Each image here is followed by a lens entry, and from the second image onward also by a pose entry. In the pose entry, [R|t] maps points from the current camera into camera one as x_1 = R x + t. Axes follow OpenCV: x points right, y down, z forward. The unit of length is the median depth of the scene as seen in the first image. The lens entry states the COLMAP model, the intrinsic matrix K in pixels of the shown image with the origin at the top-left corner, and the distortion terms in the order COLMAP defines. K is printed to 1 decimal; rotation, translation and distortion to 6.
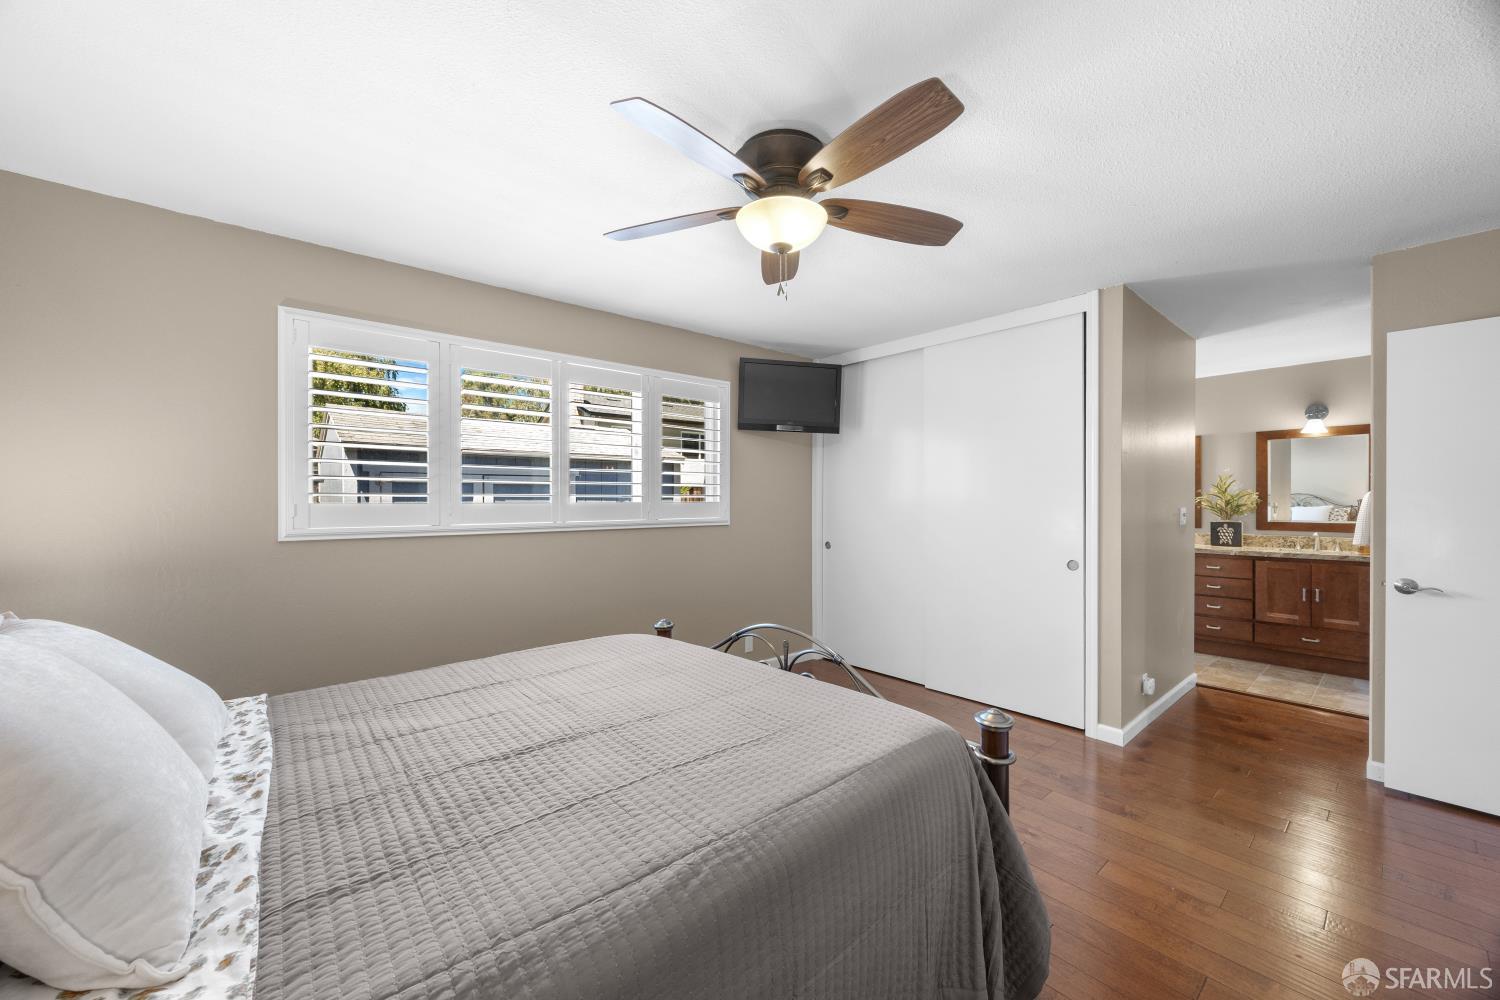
lens RADIAL K [[570.2, 0, 744.5], [0, 570.2, 506.1], [0, 0, 1]] dist [-0.003408, 0.000160]
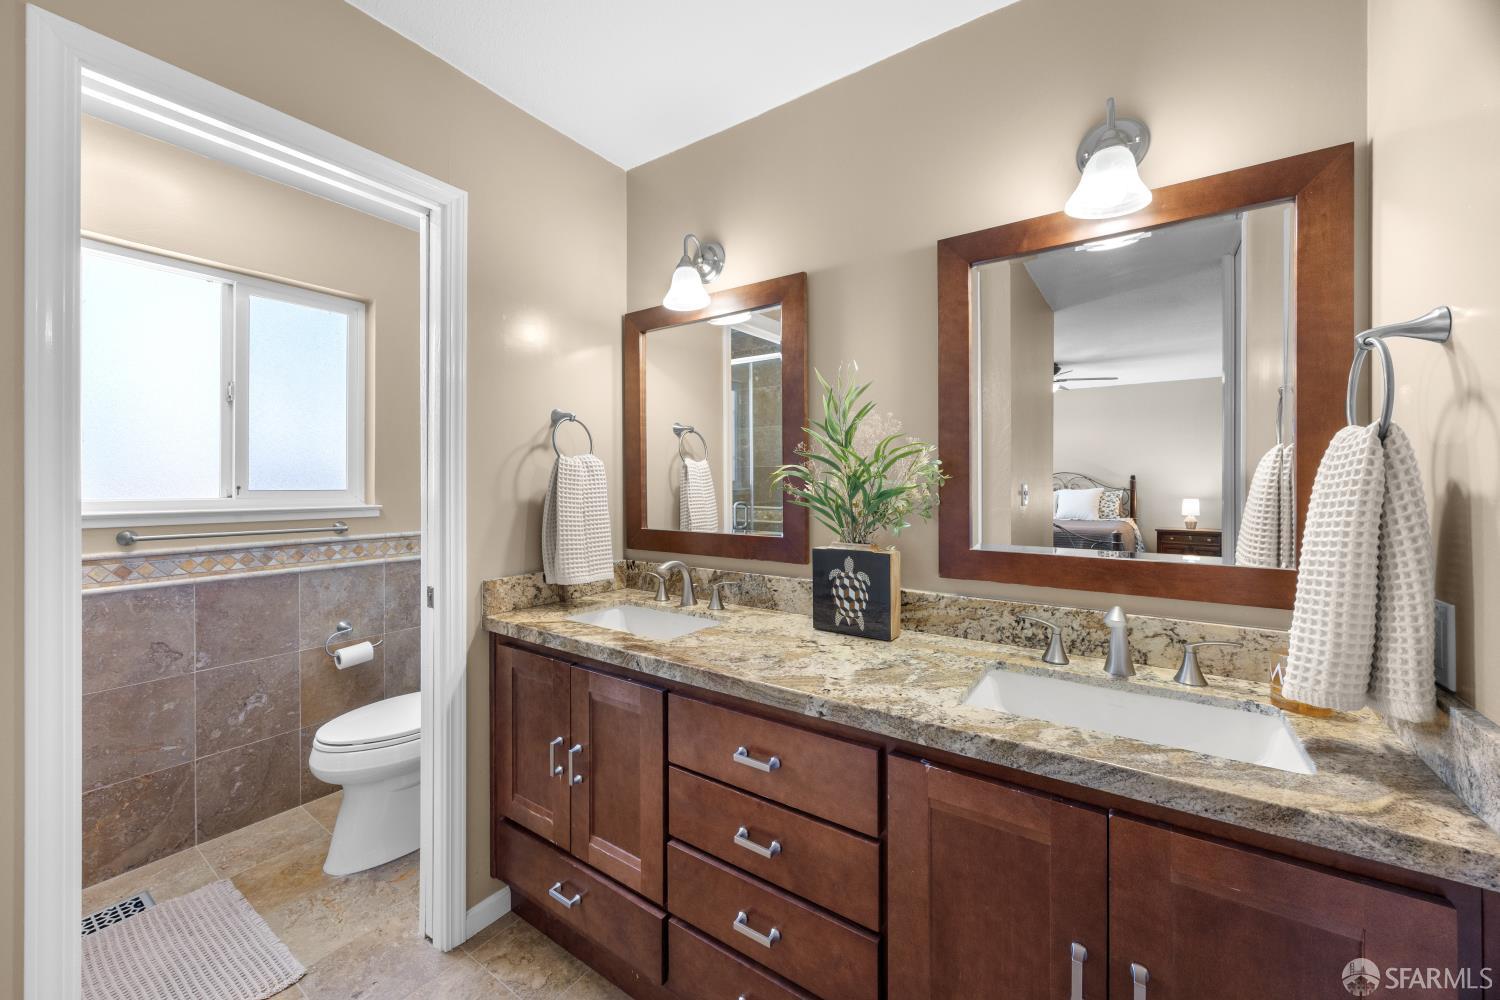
lens RADIAL K [[574.1, 0, 745.9], [0, 574.1, 492.5], [0, 0, 1]] dist [-0.003006, -0.000183]
pose [[0.965986, -0.006204, 0.258521, 0.730184], [0.004967, 0.999973, 0.005437, -0.003552], [-0.258547, -0.003968, 0.965990, 0.743688]]
